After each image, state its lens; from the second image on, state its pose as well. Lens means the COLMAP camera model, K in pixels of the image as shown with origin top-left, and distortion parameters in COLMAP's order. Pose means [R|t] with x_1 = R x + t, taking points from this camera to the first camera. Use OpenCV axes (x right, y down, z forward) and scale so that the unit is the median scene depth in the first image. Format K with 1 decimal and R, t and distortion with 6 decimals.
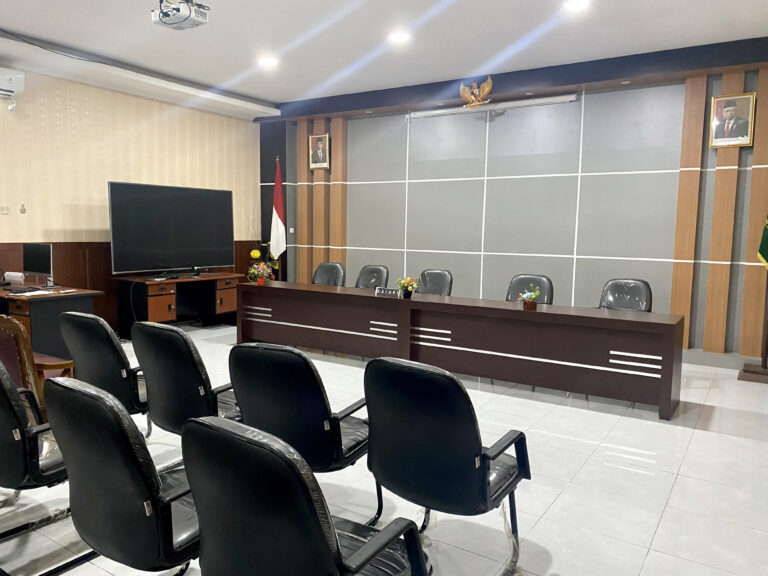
lens RADIAL K [[584.4, 0, 383.8], [0, 584.4, 287.4], [0, 0, 1]] dist [0.037375, -0.044383]
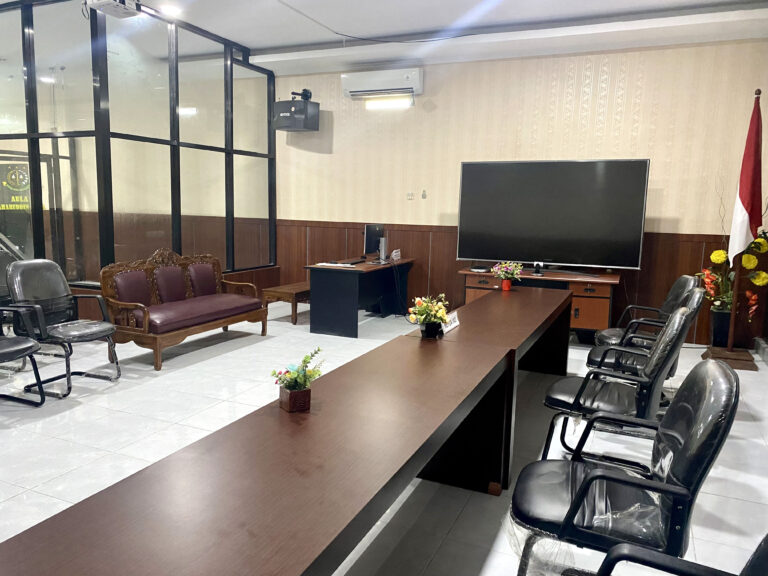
lens RADIAL K [[584.4, 0, 387.2], [0, 584.4, 289.5], [0, 0, 1]] dist [0.037375, -0.044383]
pose [[0.154941, 0.128017, -0.979594, 0.460948], [-0.119691, 0.986697, 0.110014, -0.066257], [0.980646, 0.100203, 0.168202, 0.738318]]
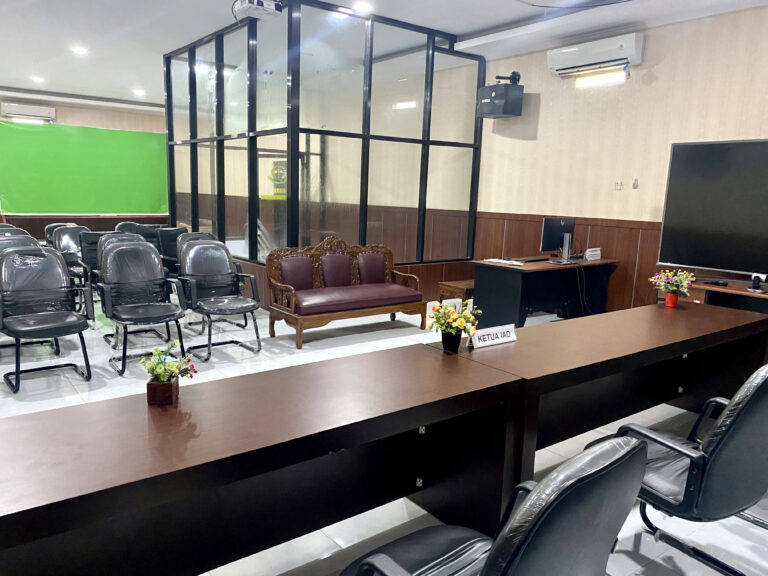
lens RADIAL K [[584.4, 0, 380.1], [0, 584.4, 292.3], [0, 0, 1]] dist [0.037375, -0.044383]
pose [[-0.340326, 0.135295, -0.930523, 0.396428], [-0.129089, 0.973502, 0.188757, -0.086515], [0.931405, 0.184359, -0.313843, 0.914423]]
